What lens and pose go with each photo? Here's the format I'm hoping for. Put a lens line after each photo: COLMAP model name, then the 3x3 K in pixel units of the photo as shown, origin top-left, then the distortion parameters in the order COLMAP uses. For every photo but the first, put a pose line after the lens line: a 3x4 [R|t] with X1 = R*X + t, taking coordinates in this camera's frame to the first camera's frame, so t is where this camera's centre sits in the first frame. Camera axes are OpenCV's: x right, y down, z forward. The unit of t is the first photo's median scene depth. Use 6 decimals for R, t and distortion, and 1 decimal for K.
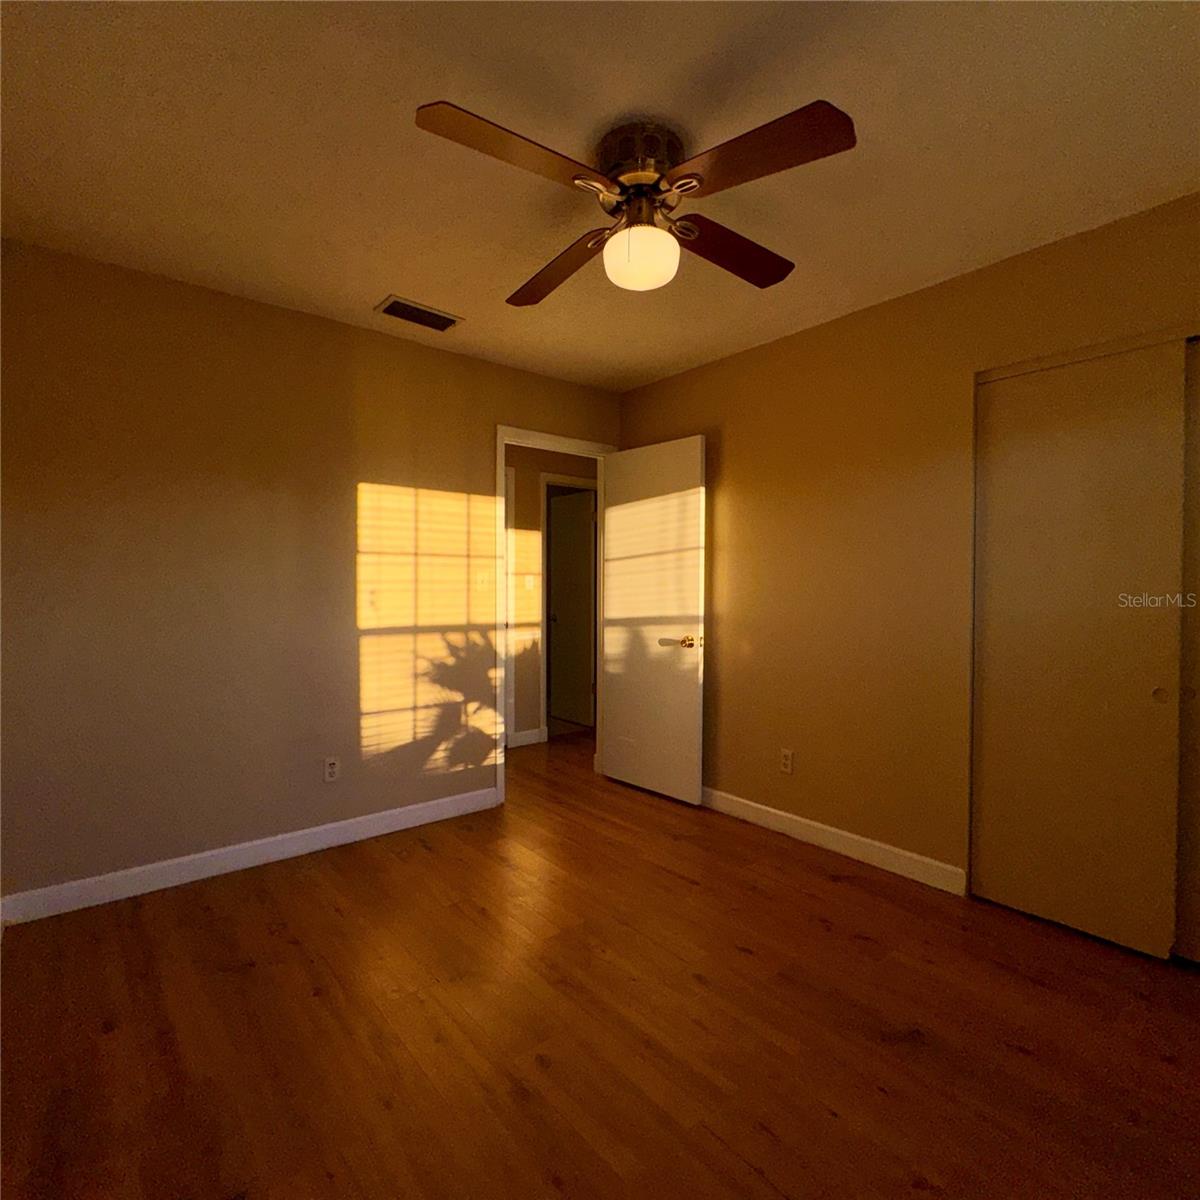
lens RADIAL K [[641.5, 0, 601.7], [0, 641.5, 599.2], [0, 0, 1]] dist [0.000585, 0.000571]
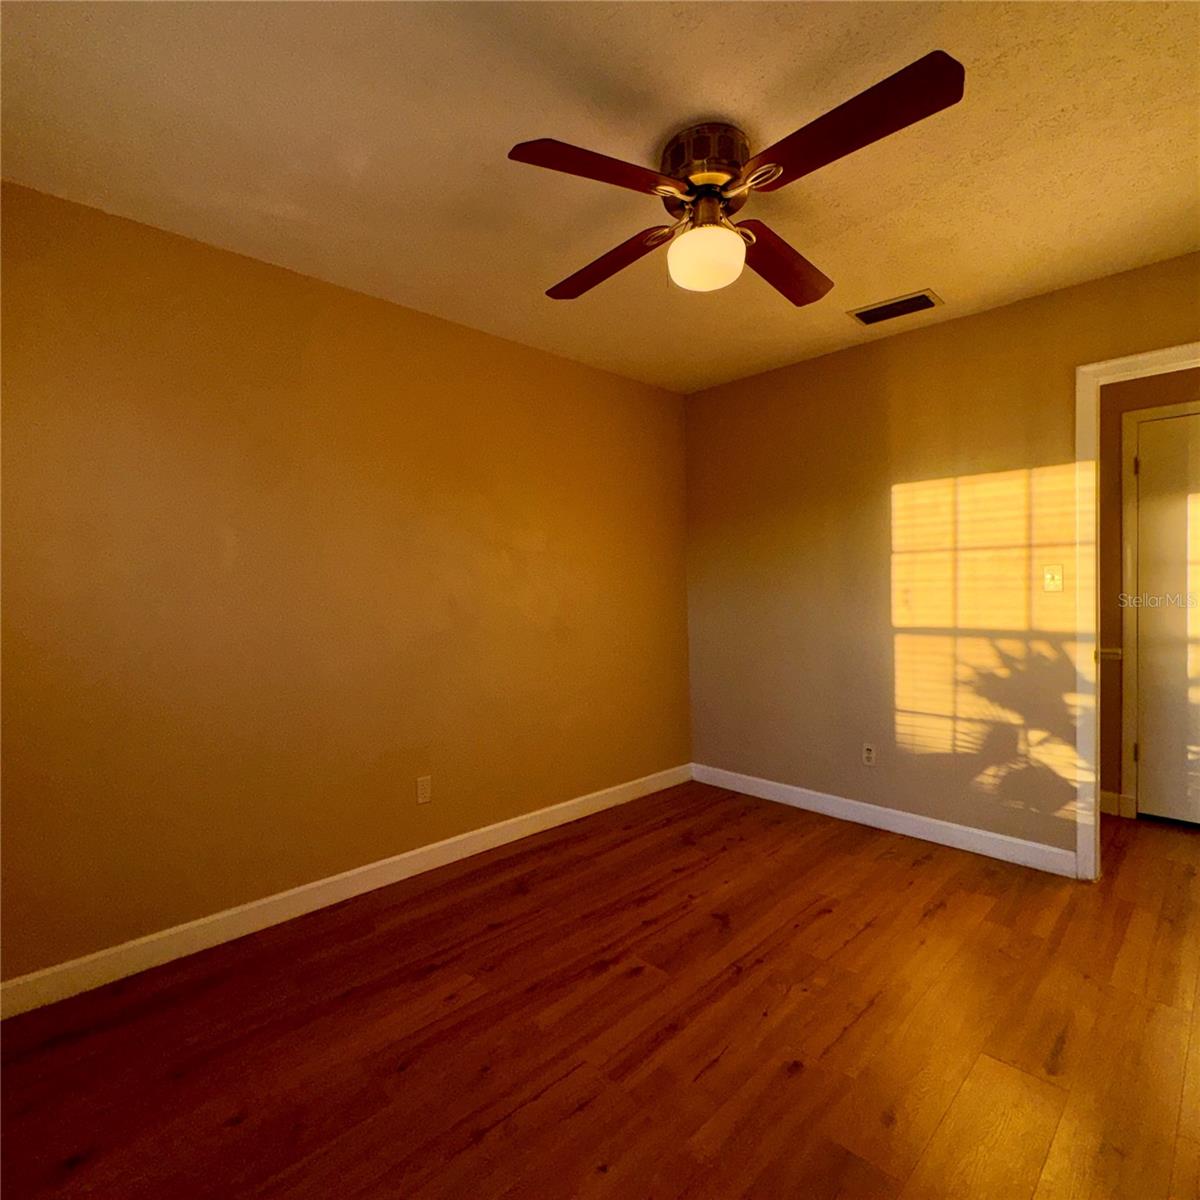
lens RADIAL K [[641.5, 0, 601.7], [0, 641.5, 599.2], [0, 0, 1]] dist [0.000585, 0.000571]
pose [[0.083011, 0.010838, -0.996490, 0.576805], [-0.008703, 0.999911, 0.010150, -0.004212], [0.996511, 0.007830, 0.083098, 0.421472]]
